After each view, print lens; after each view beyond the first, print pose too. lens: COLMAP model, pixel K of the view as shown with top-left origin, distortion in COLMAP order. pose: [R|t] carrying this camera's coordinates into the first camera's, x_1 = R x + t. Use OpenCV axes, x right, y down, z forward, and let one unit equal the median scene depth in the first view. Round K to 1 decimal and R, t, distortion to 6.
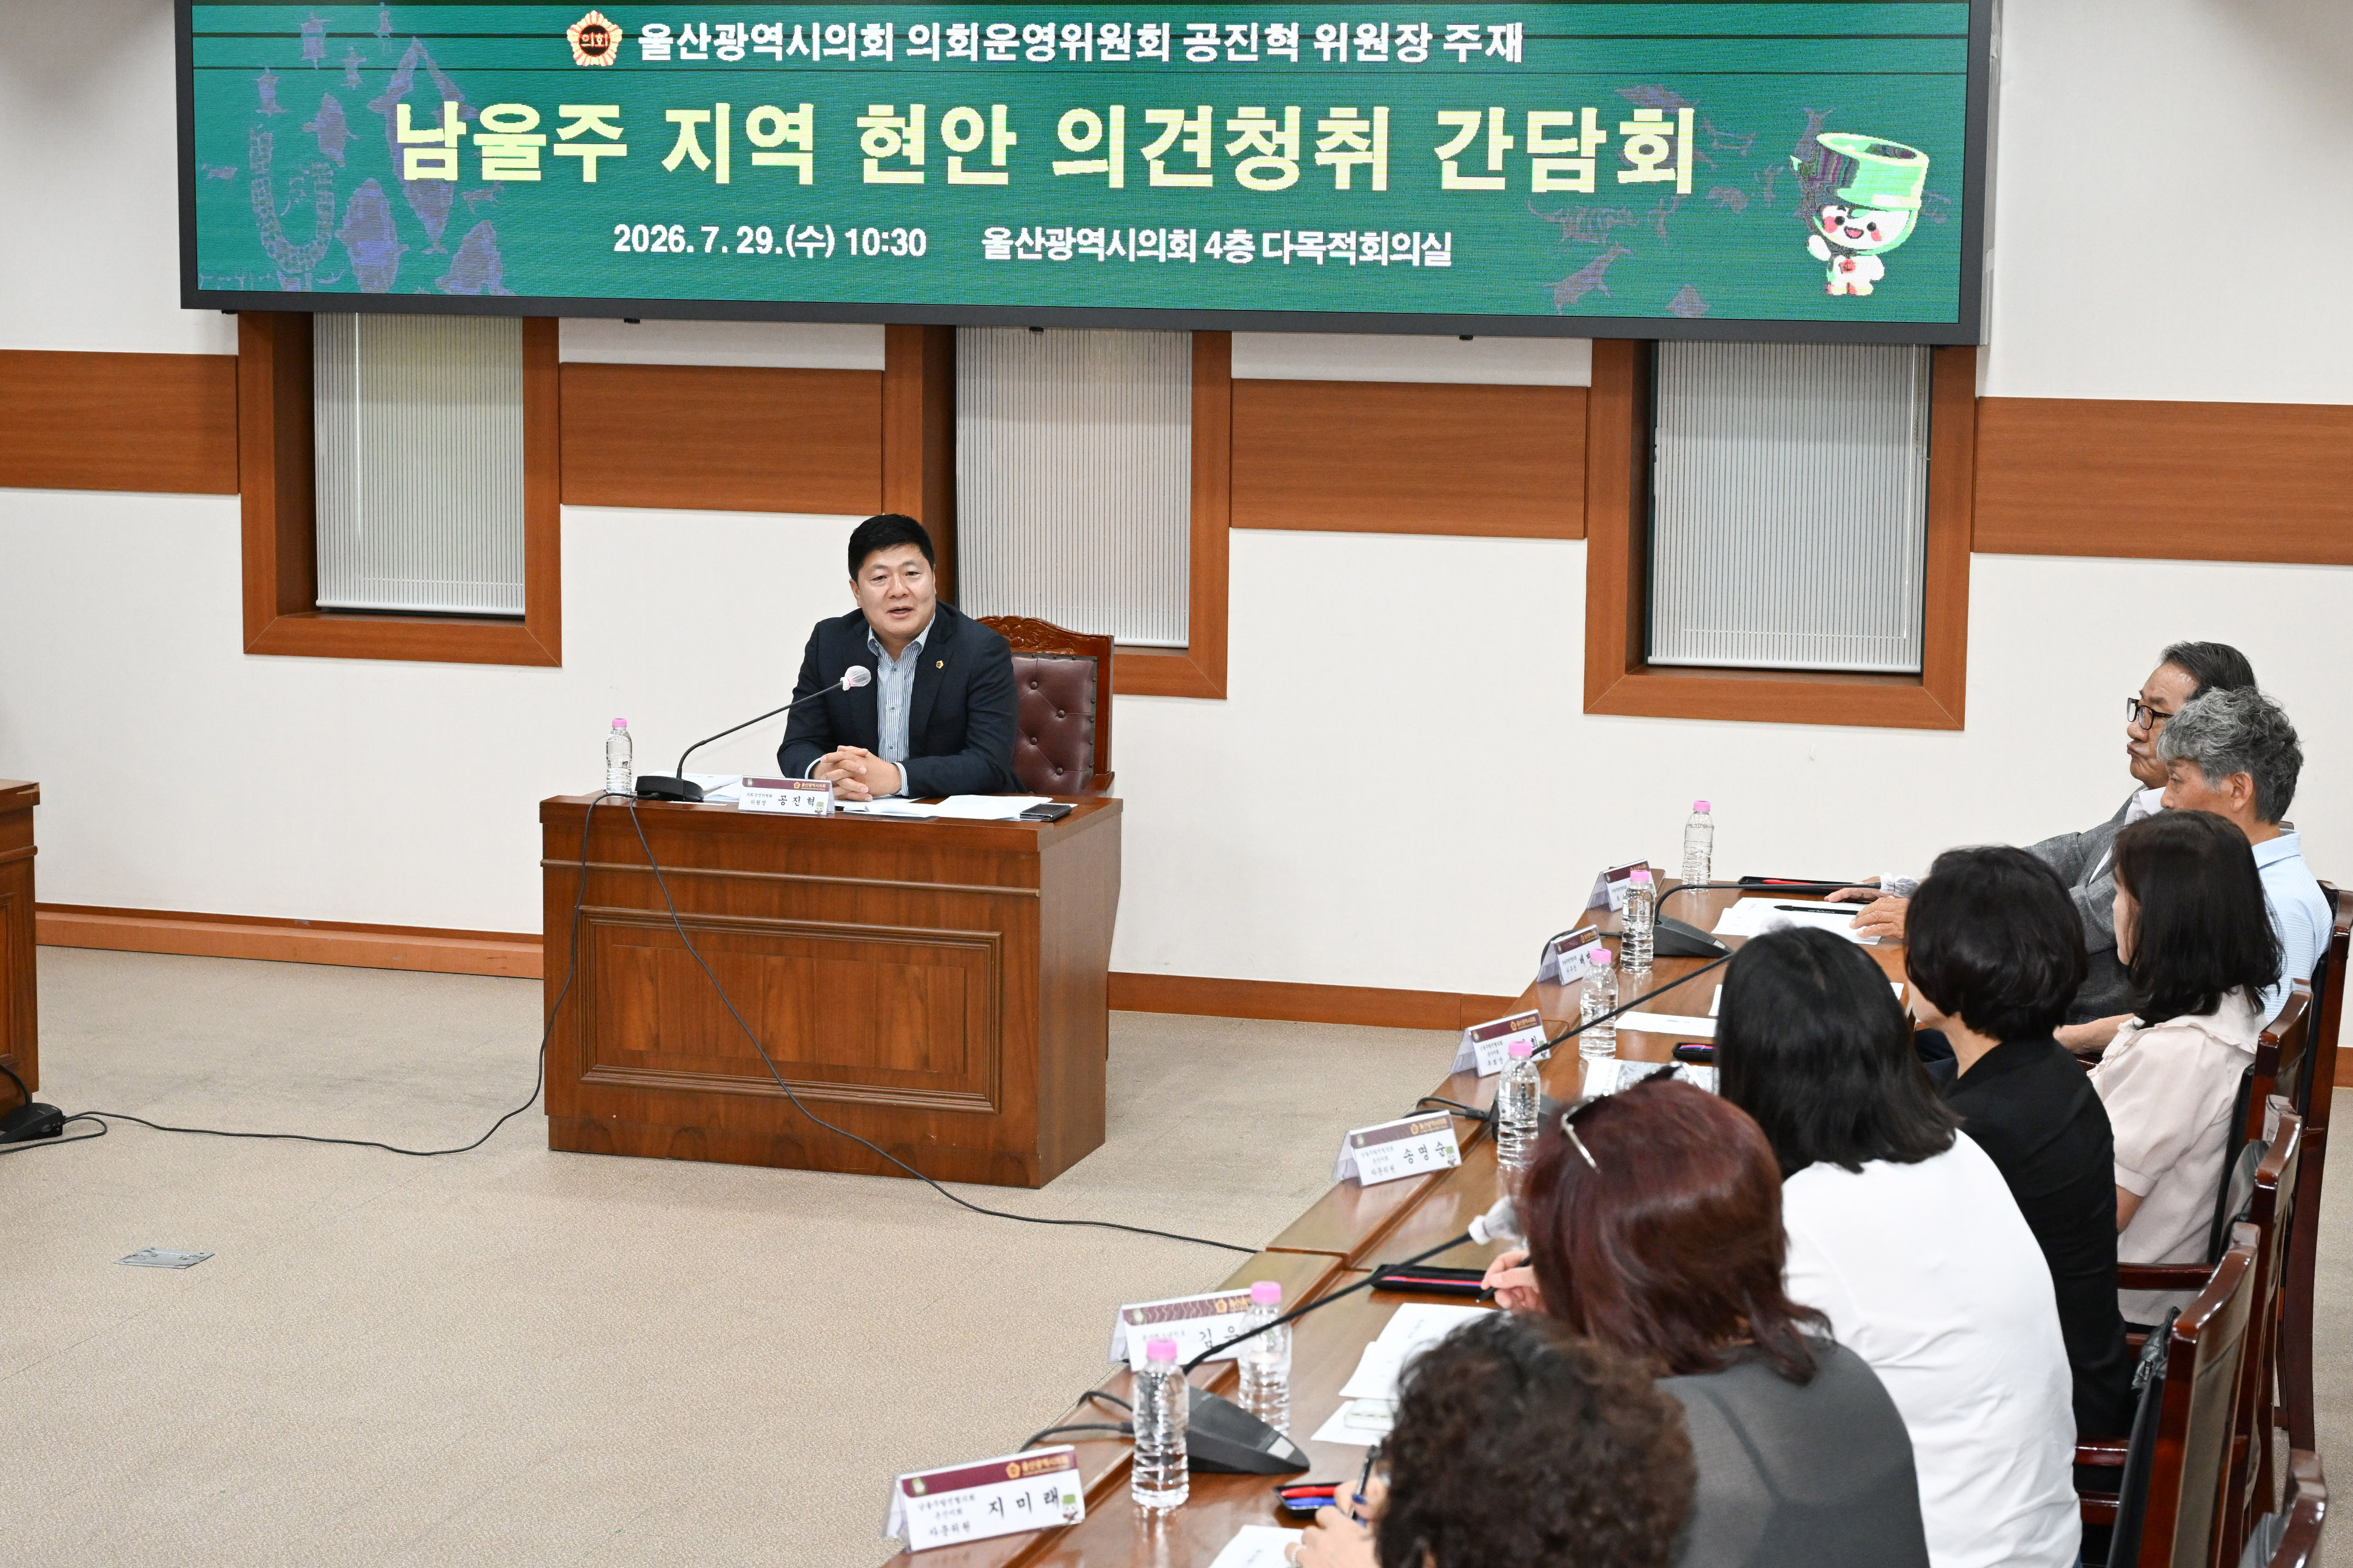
lens RADIAL K [[4391.3, 0, 1169.6], [0, 4391.3, 747.5], [0, 0, 1]] dist [0.002360, -0.027337]
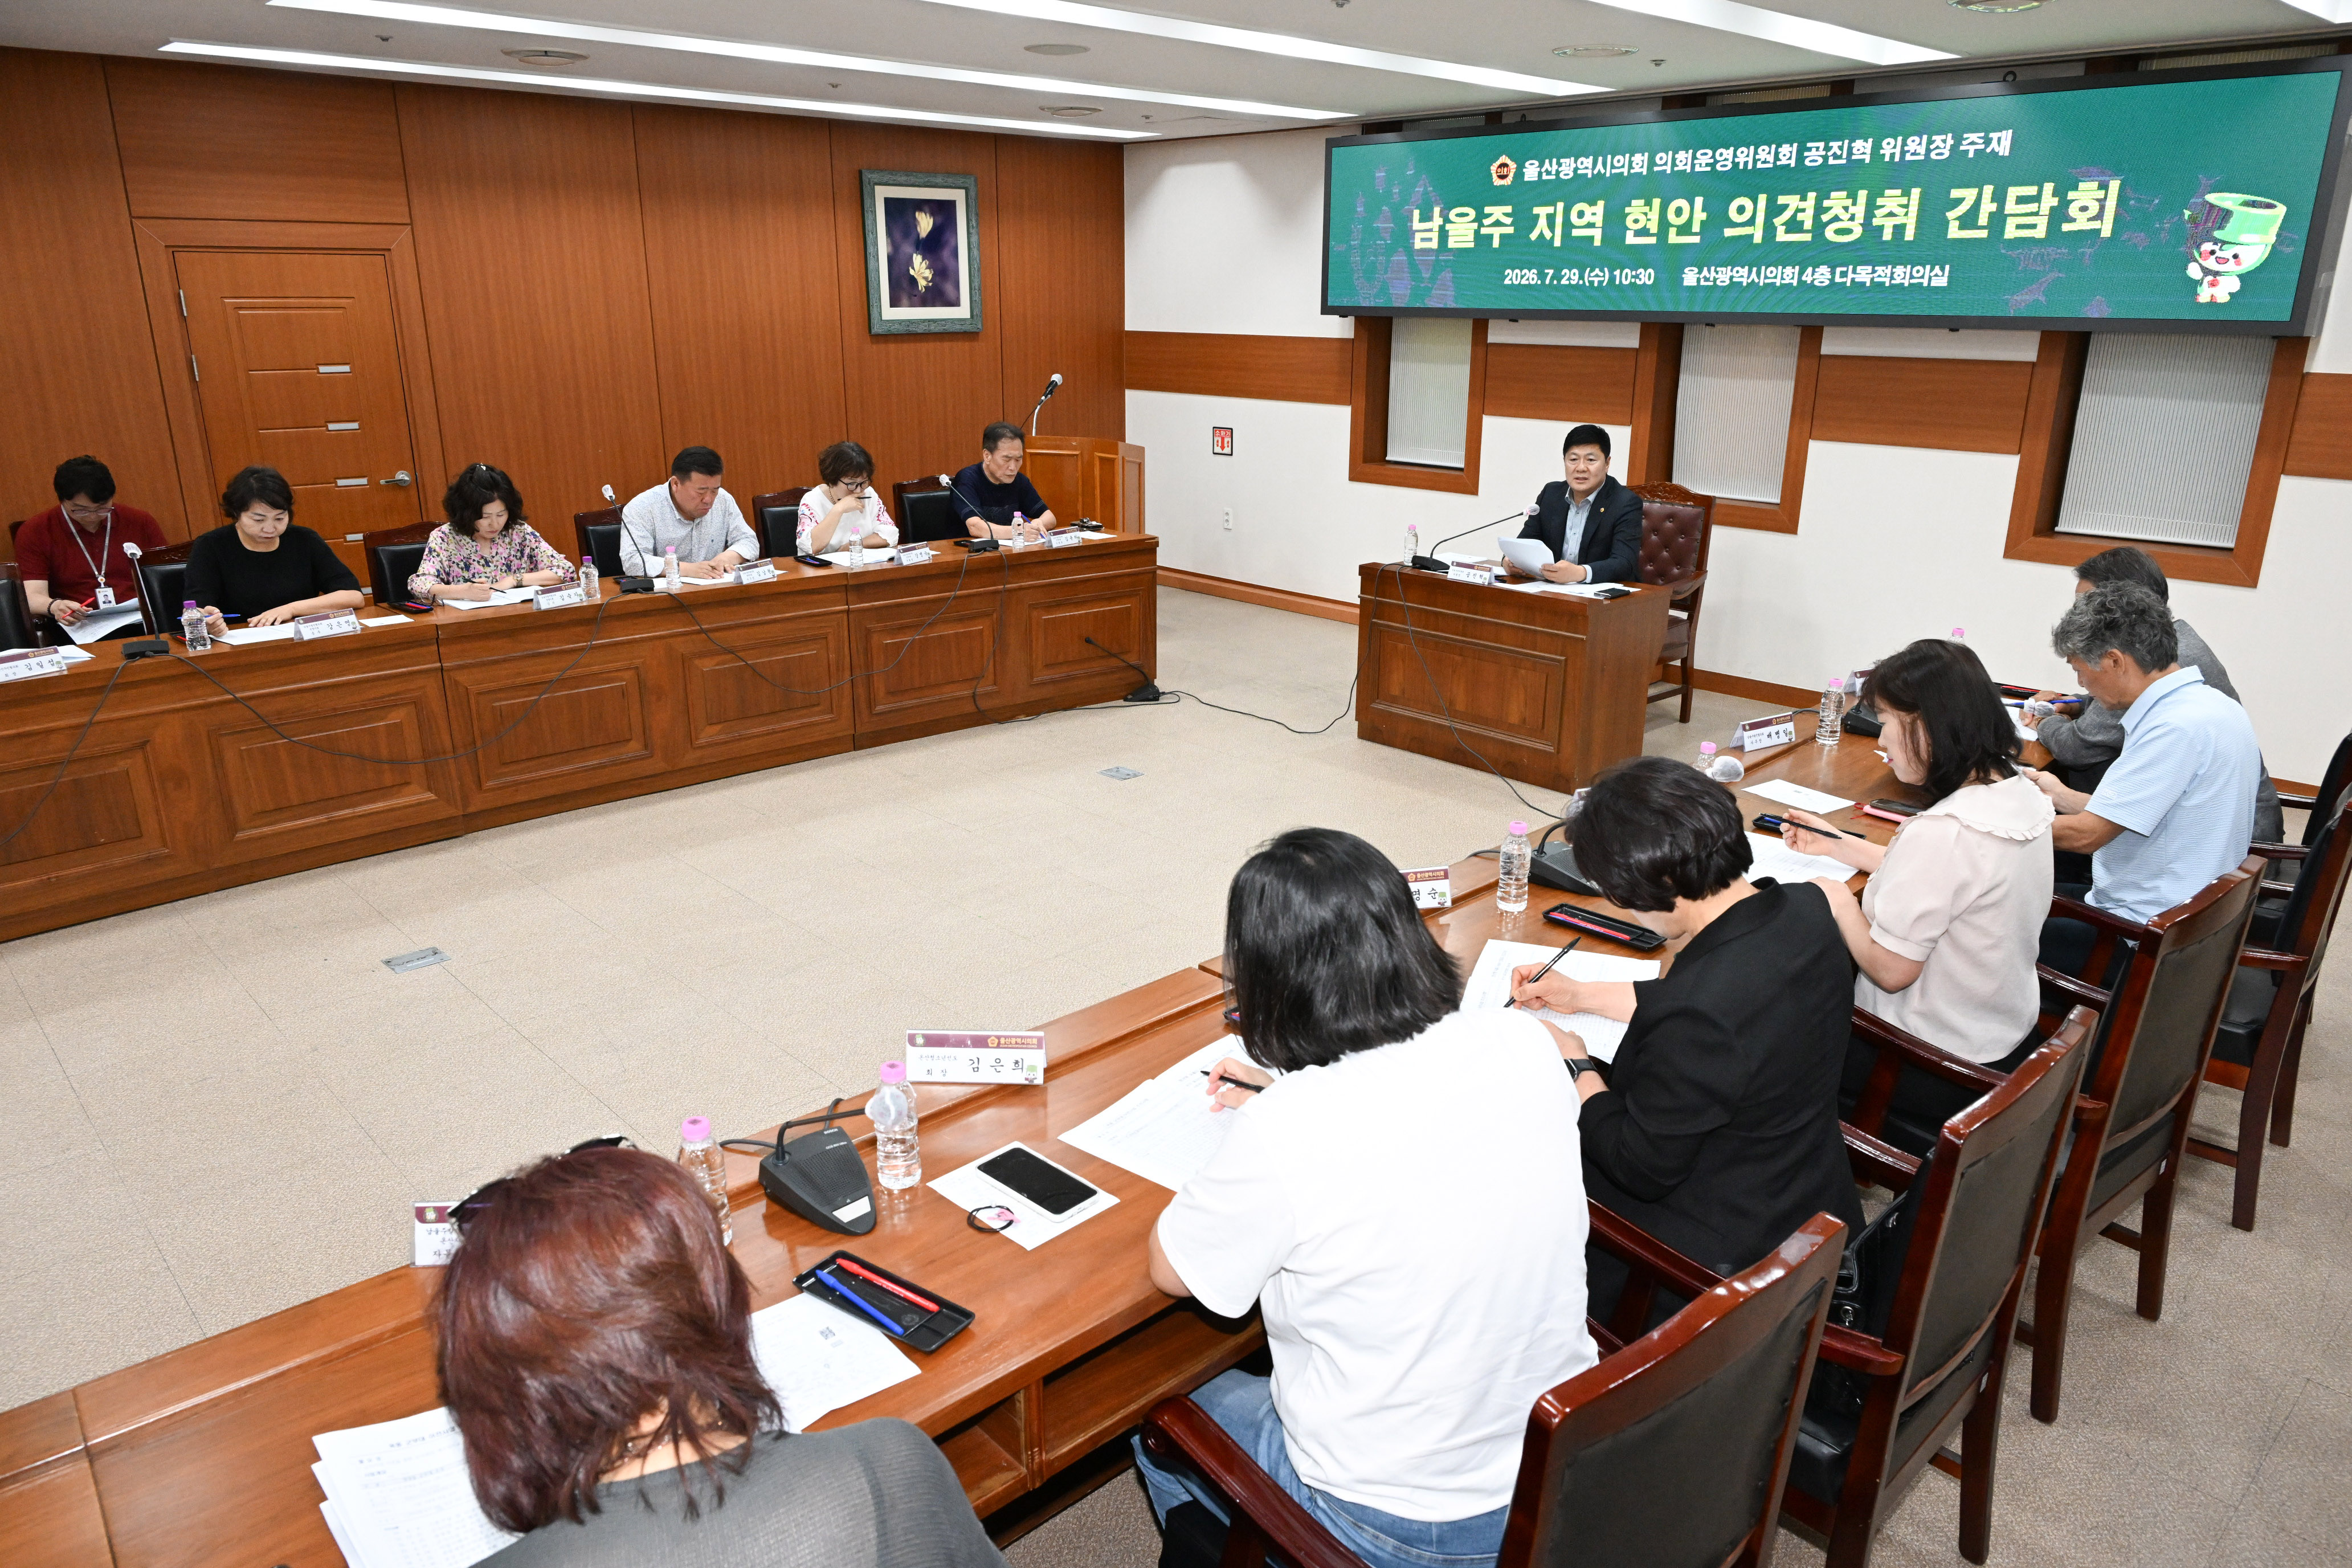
lens RADIAL K [[1554.0, 0, 1181.2], [0, 1554.0, 795.7], [0, 0, 1]] dist [-0.001472, -0.006378]
pose [[0.861984, 0.151503, -0.483767, 0.126725], [-0.061420, 0.978479, 0.196994, -0.016943], [0.503201, -0.140092, 0.852738, 0.309507]]
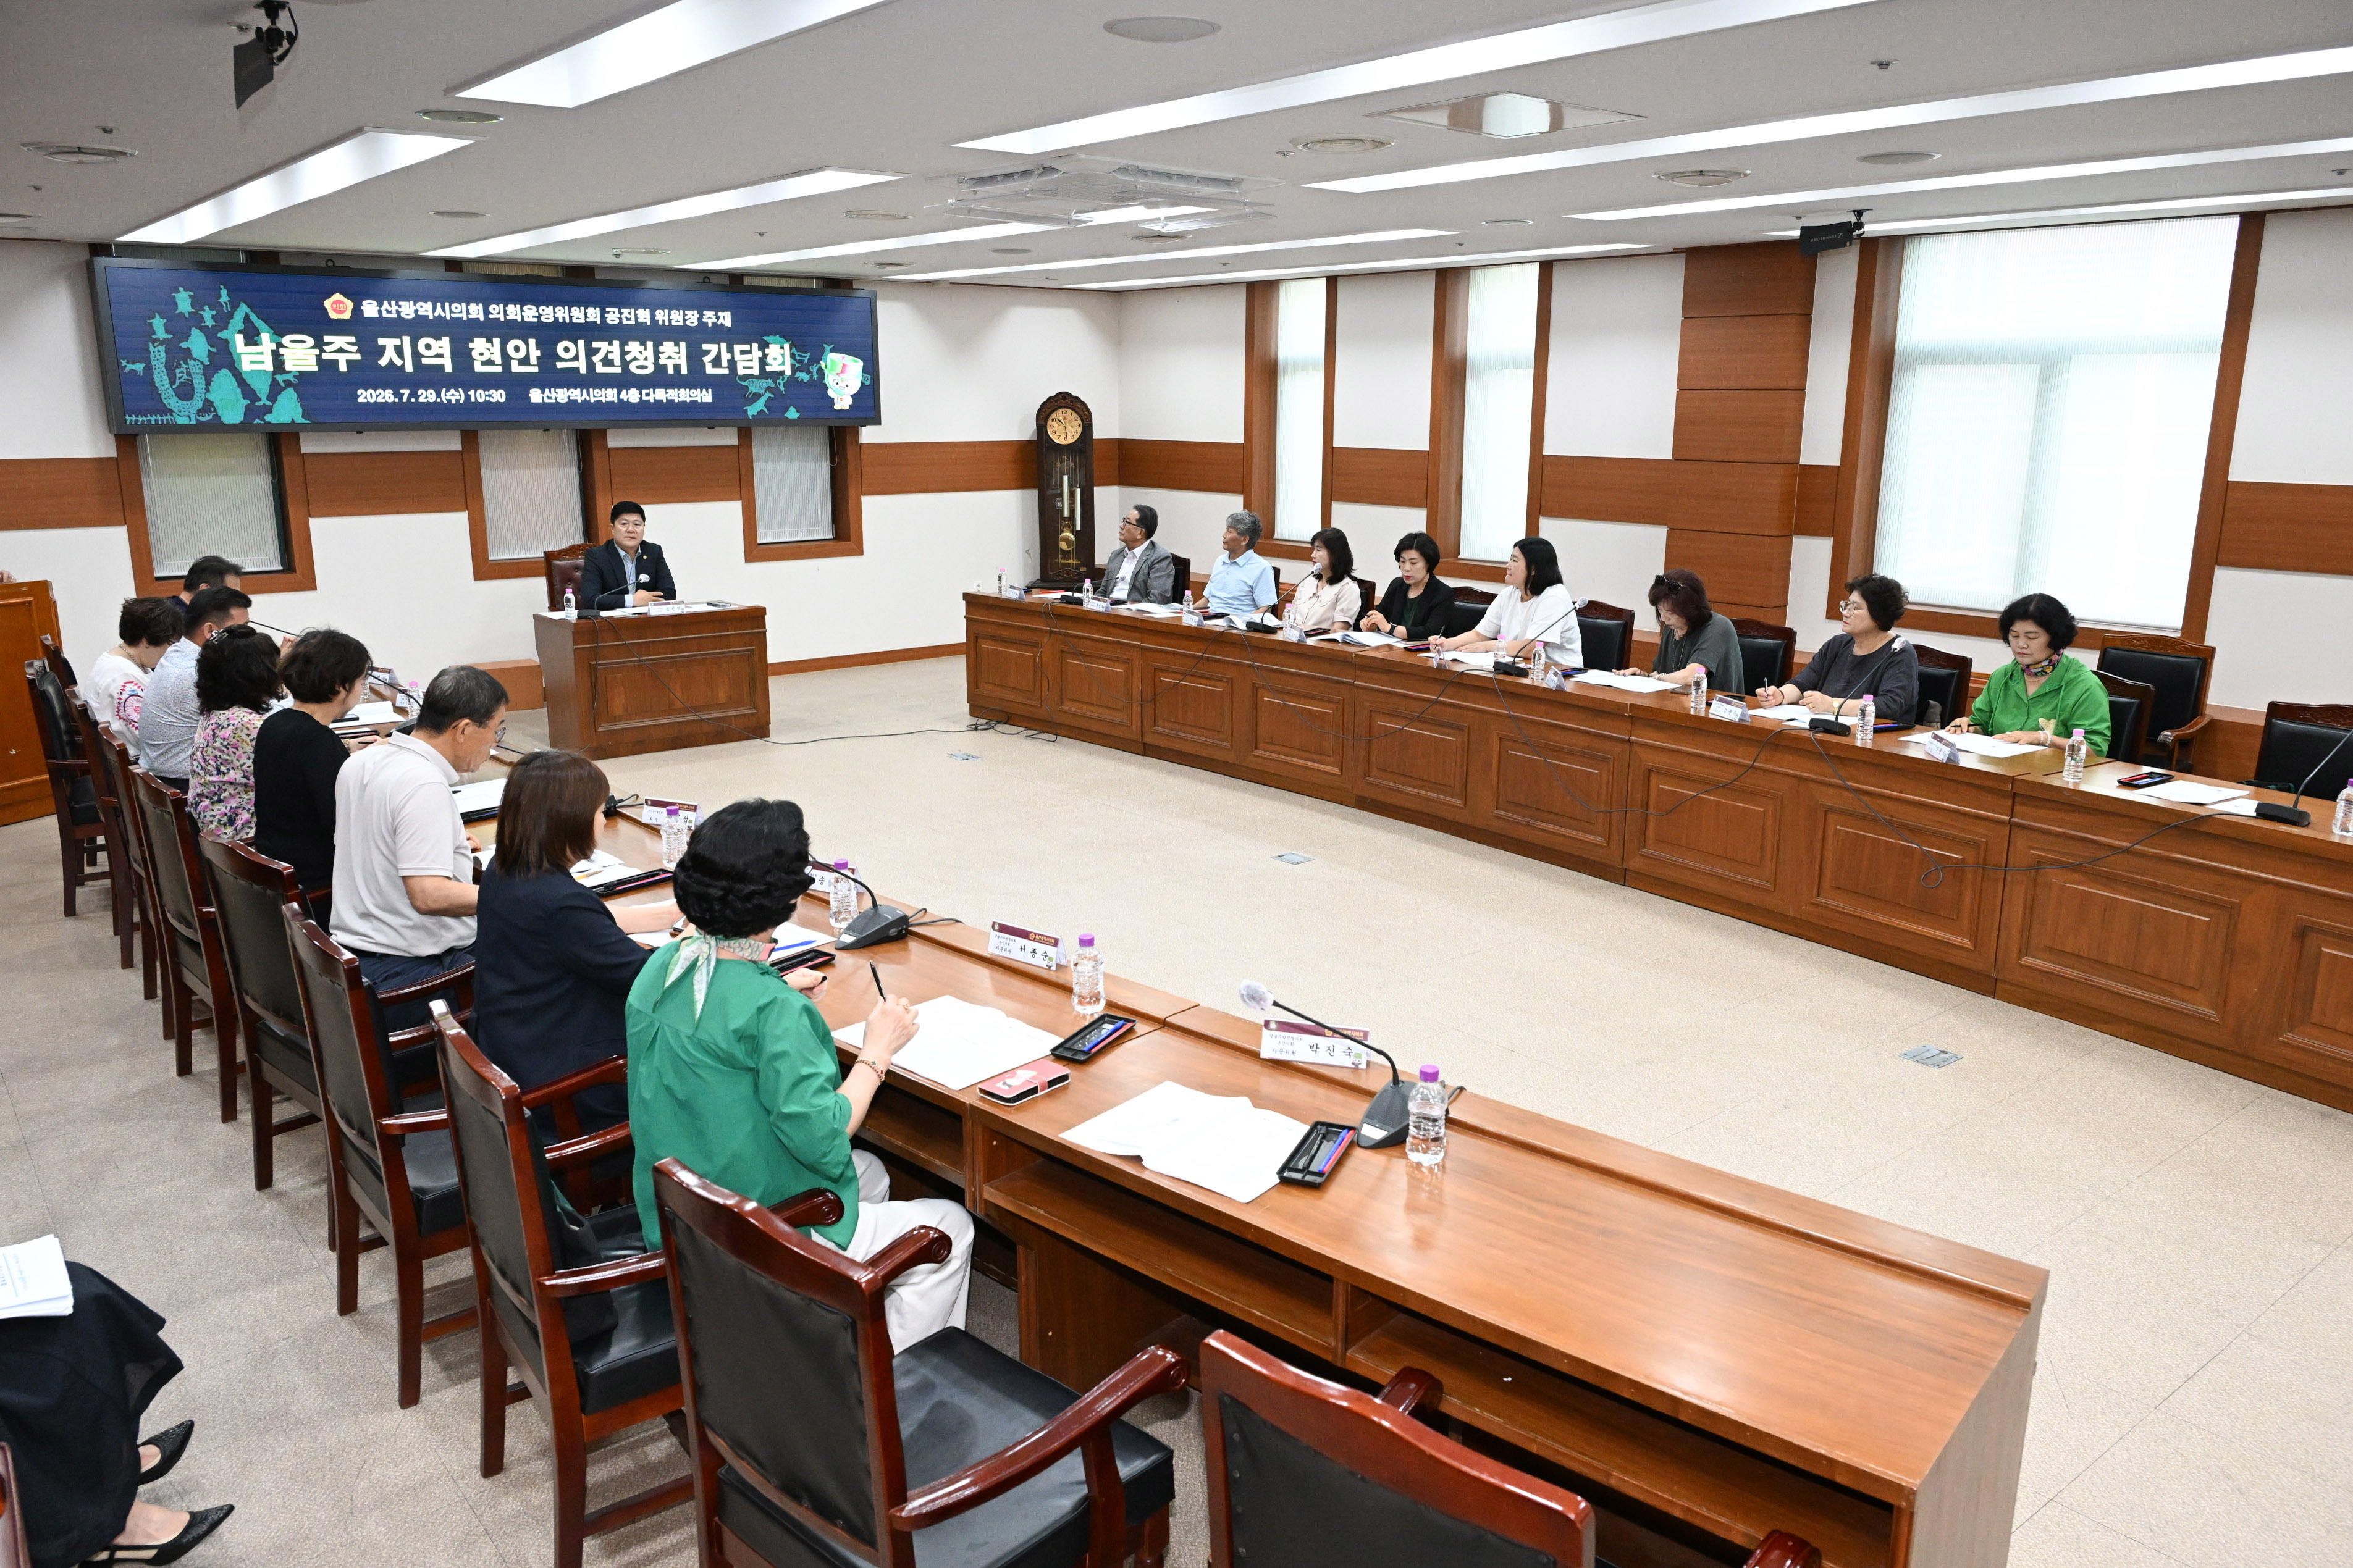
lens RADIAL K [[1690.1, 0, 1176.5], [0, 1690.1, 784.0], [0, 0, 1]] dist [0.001103, -0.002429]
pose [[0.565013, -0.195661, 0.801546, -0.657356], [0.108488, 0.980658, 0.162910, -0.015273], [-0.817918, -0.005088, 0.575312, 0.147832]]
